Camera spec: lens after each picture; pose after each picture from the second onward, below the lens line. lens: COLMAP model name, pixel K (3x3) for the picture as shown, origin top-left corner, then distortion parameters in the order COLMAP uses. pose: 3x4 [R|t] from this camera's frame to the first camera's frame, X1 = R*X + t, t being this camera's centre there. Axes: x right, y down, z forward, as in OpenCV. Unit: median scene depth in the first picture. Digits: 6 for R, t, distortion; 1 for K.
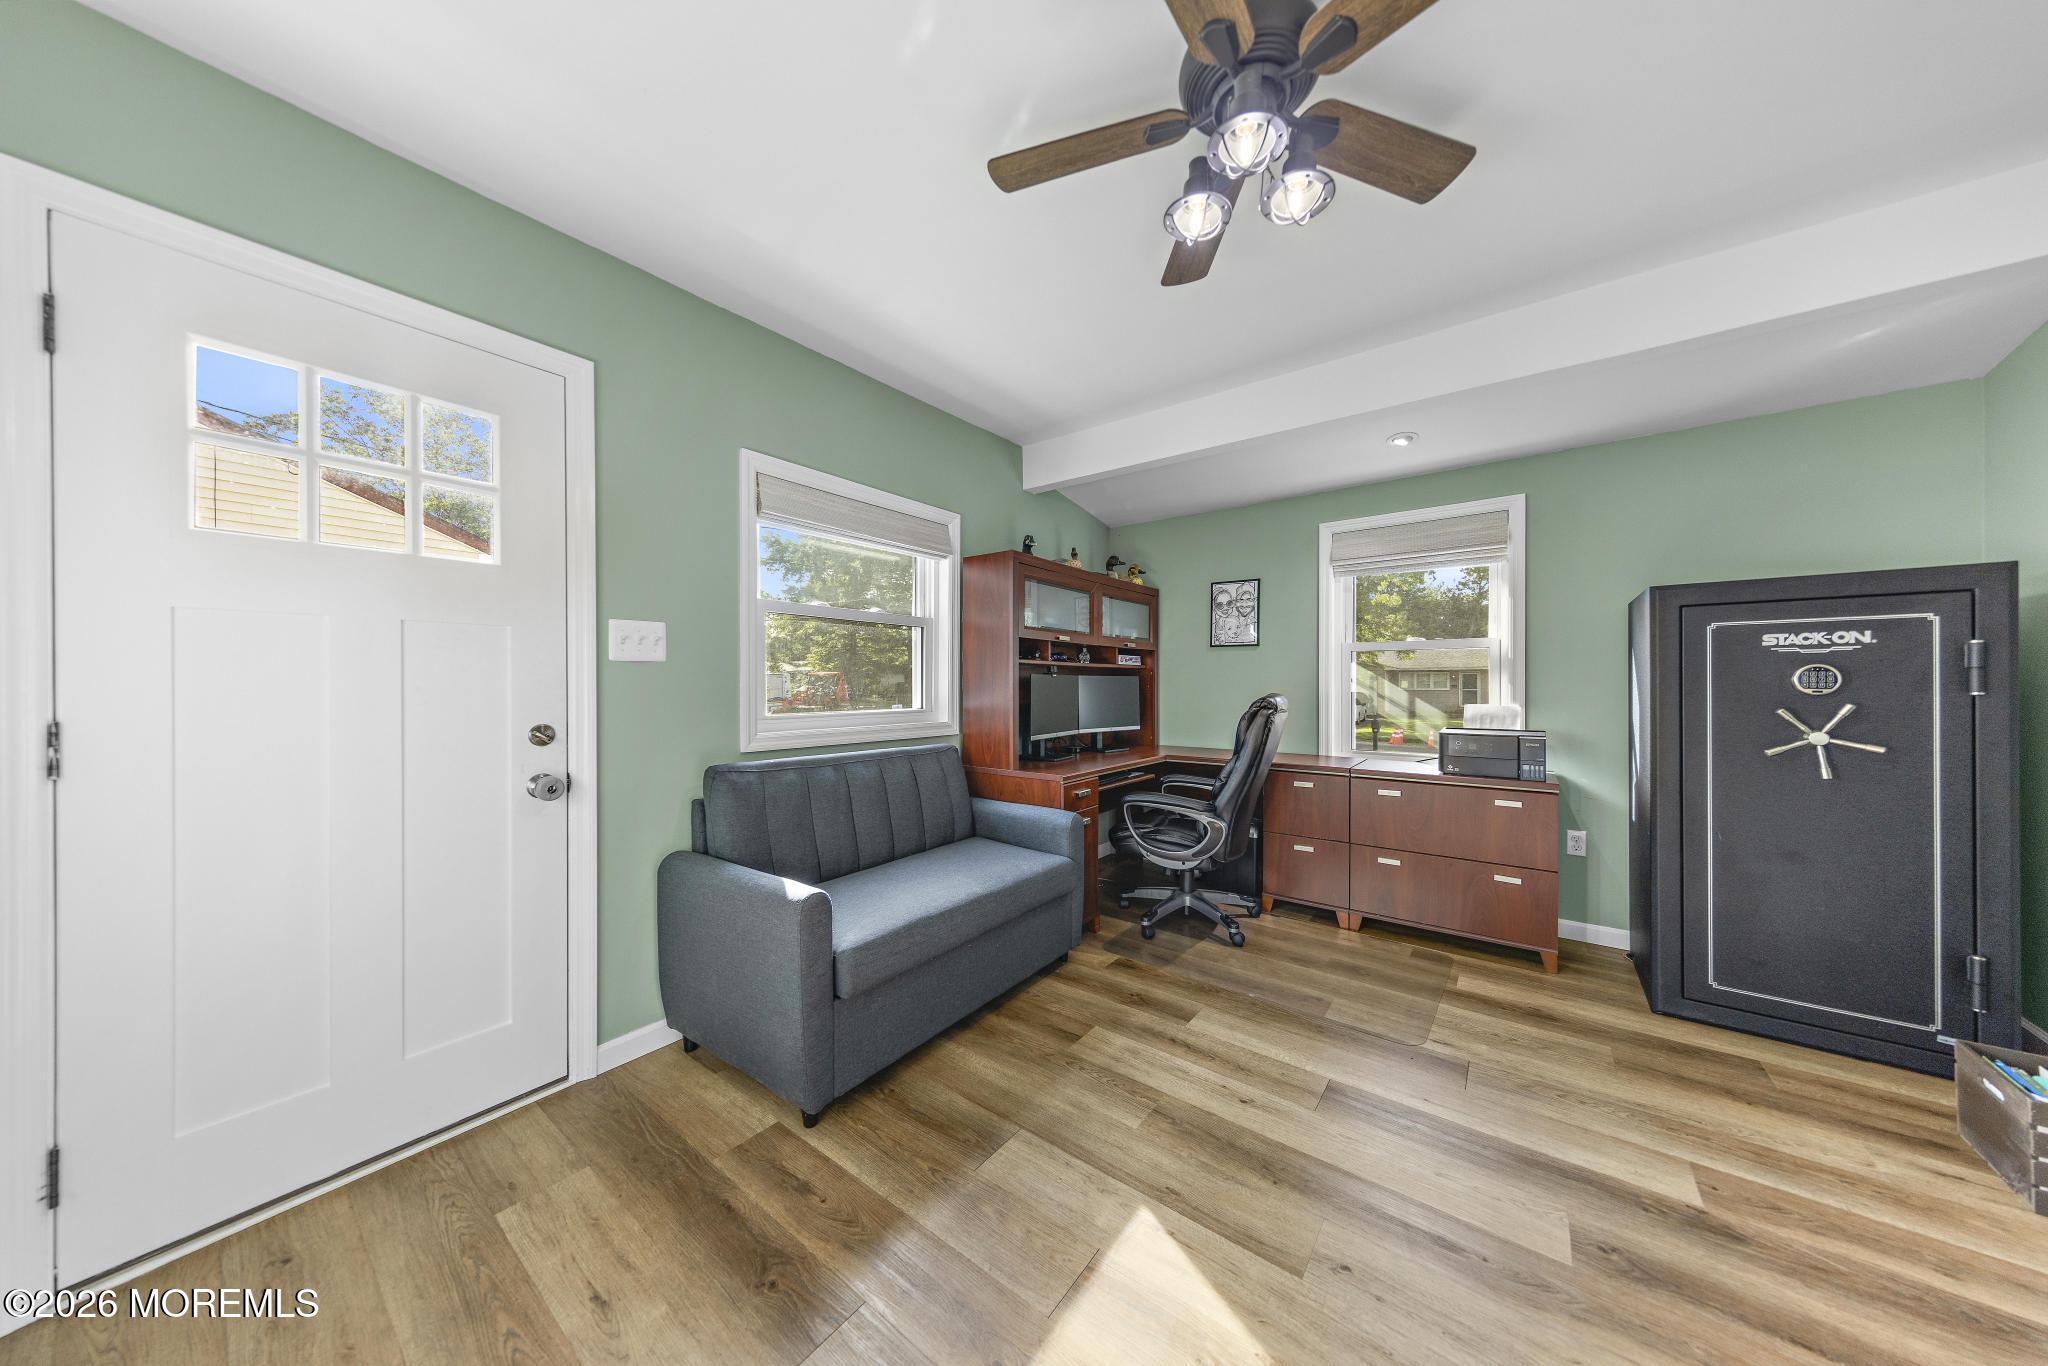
lens RADIAL K [[647.7, 0, 1032.8], [0, 647.7, 687.3], [0, 0, 1]] dist [0.012103, -0.000307]
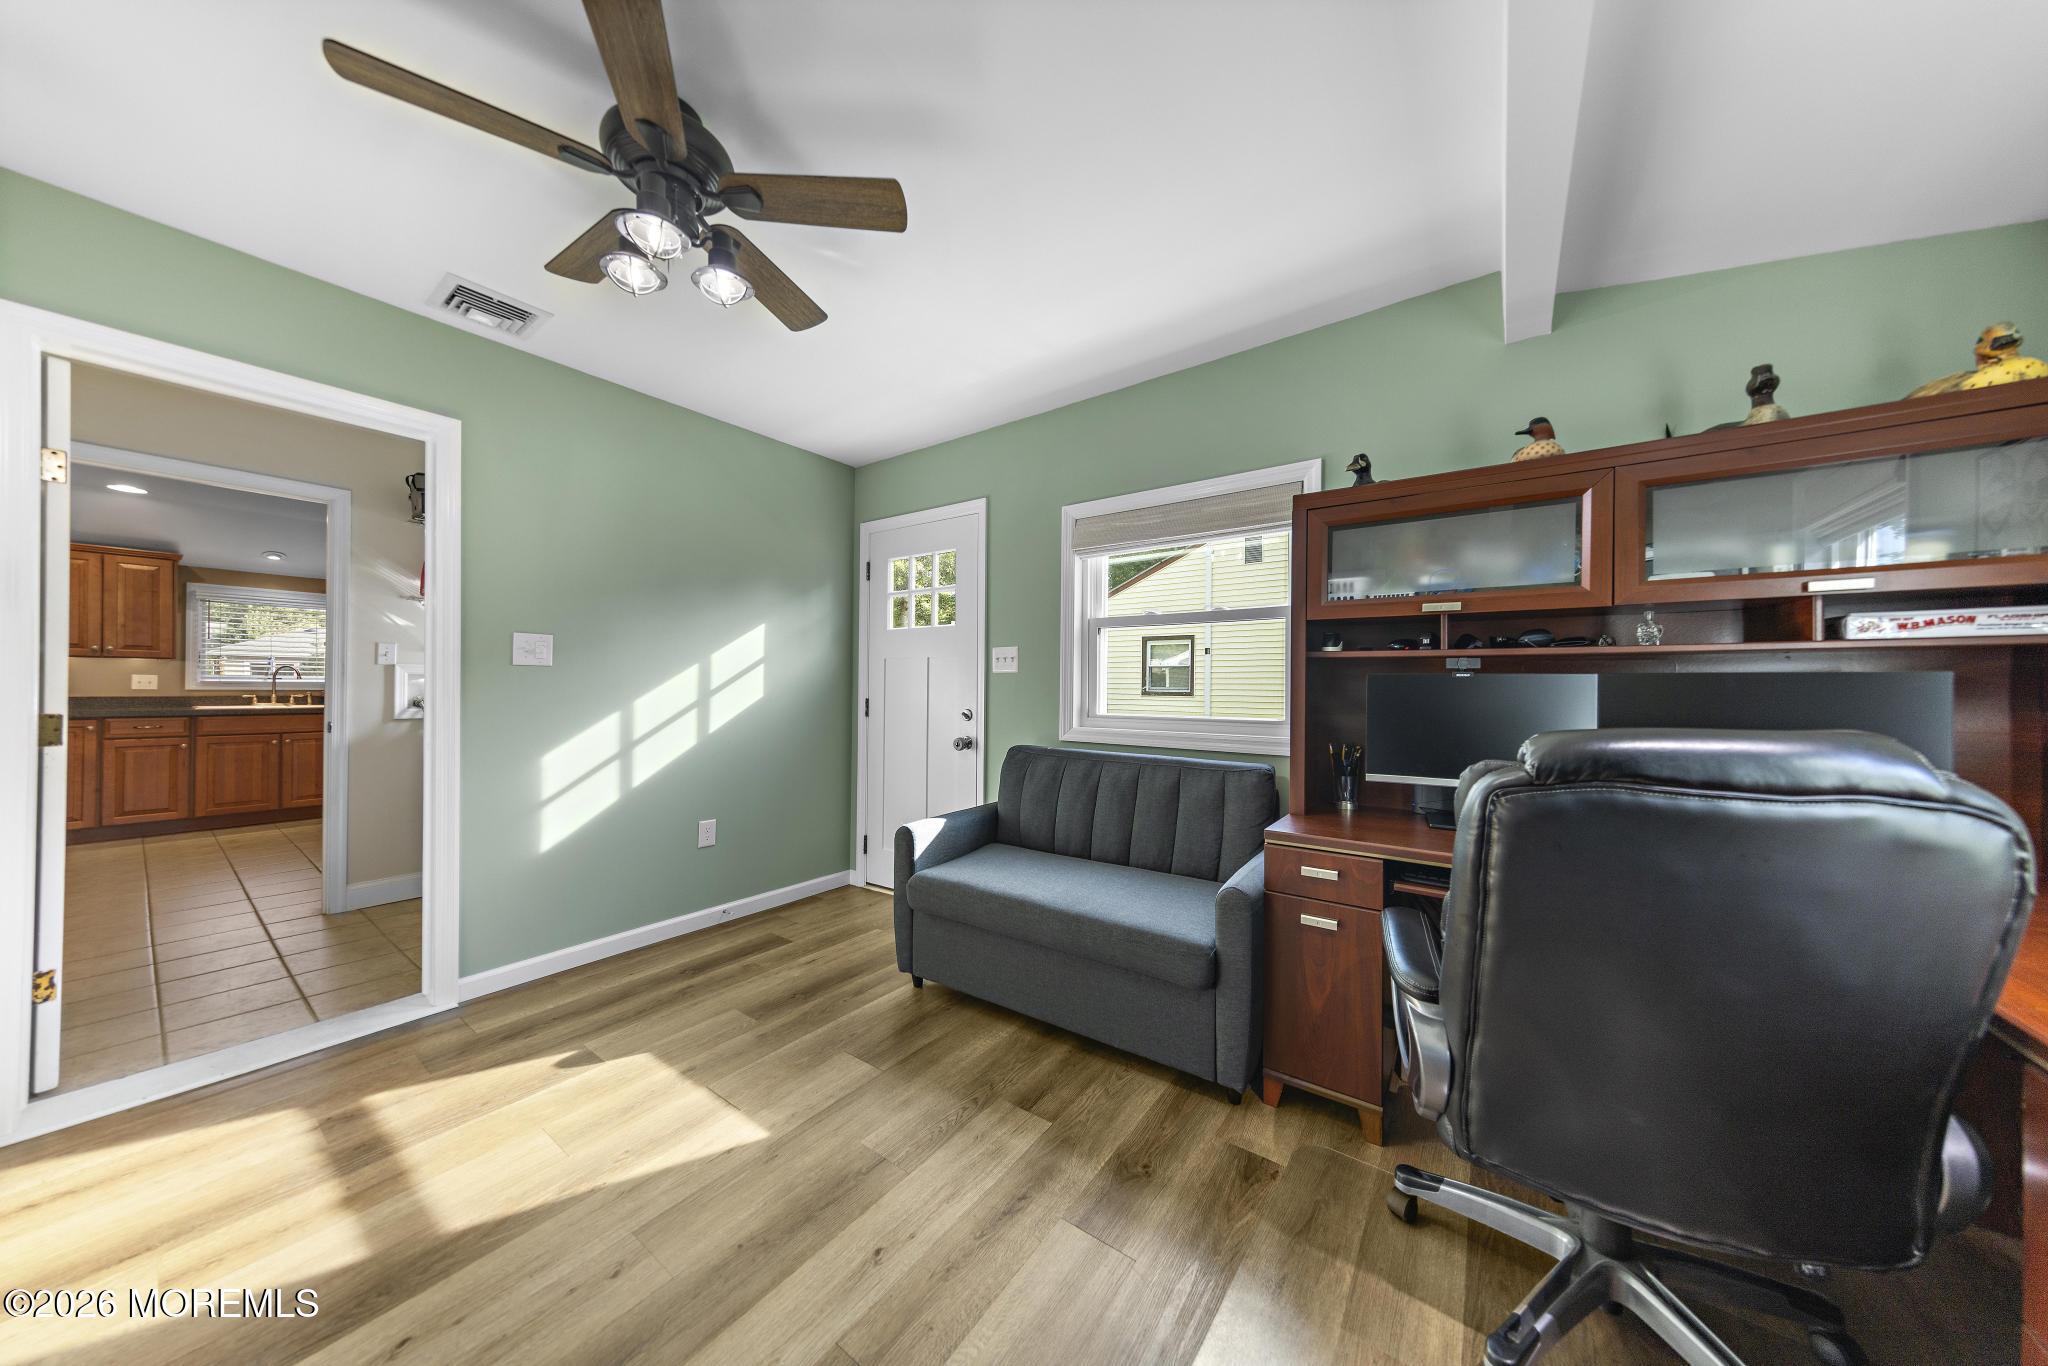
lens RADIAL K [[647.7, 0, 1029.4], [0, 647.7, 685.3], [0, 0, 1]] dist [0.012103, -0.000307]
pose [[0.022769, -0.002086, -0.999739, 0.743497], [-0.012329, 0.999921, -0.002367, -0.005310], [0.999665, 0.012380, 0.022742, 0.796298]]
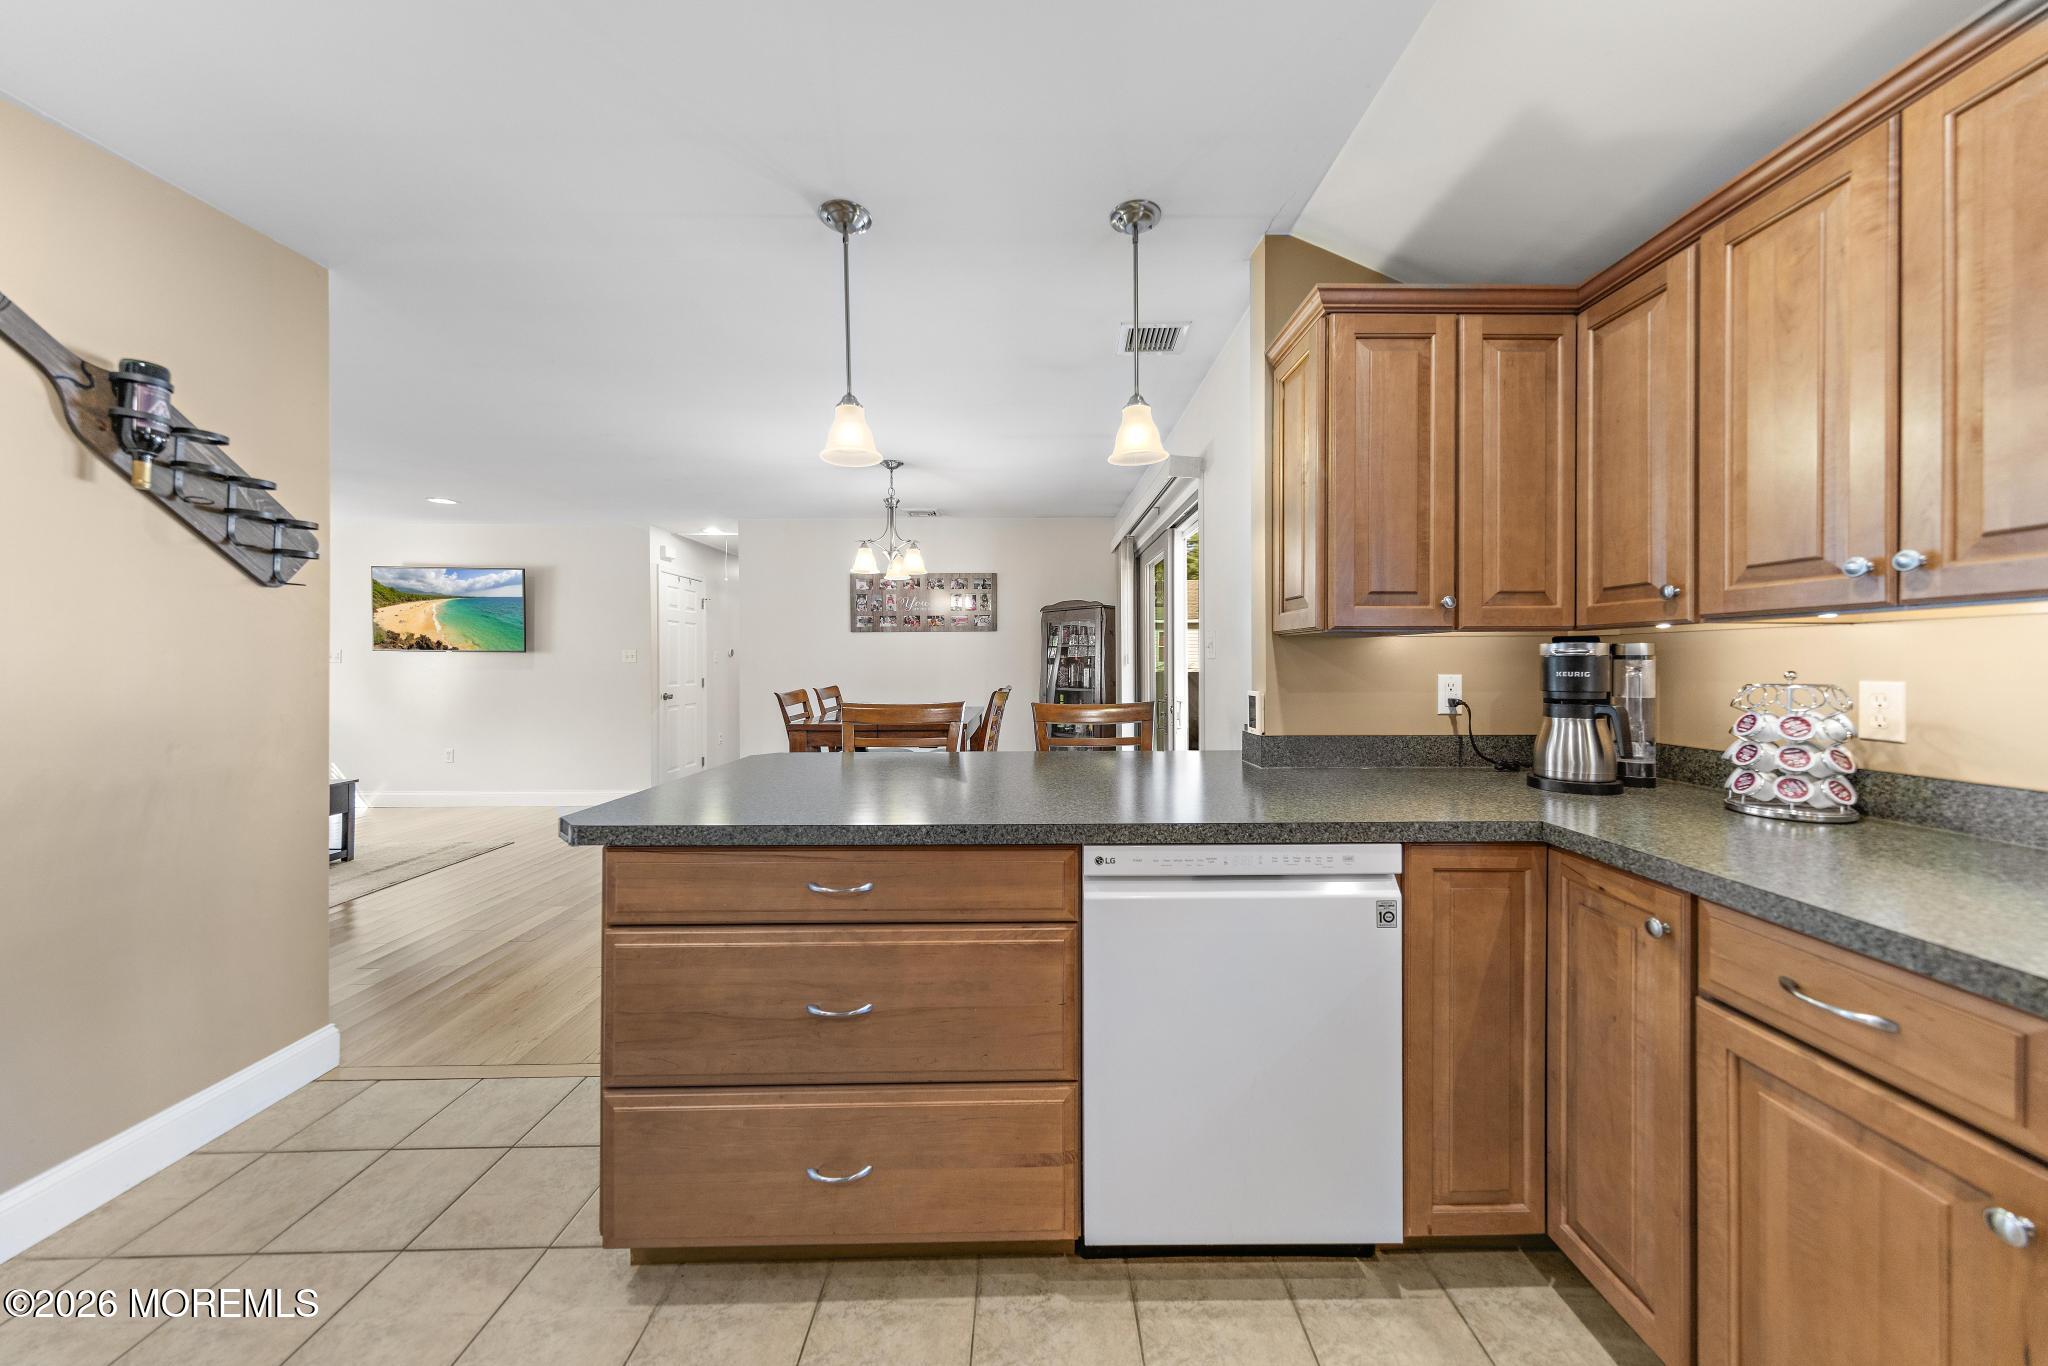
lens RADIAL K [[676.5, 0, 1037.8], [0, 676.5, 664.0], [0, 0, 1]] dist [0.005071, -0.000758]
pose [[-0.627417, -0.001588, 0.778681, -1.198109], [0.003837, 0.999979, 0.005131, -0.026830], [-0.778674, 0.006208, -0.627398, -1.152844]]
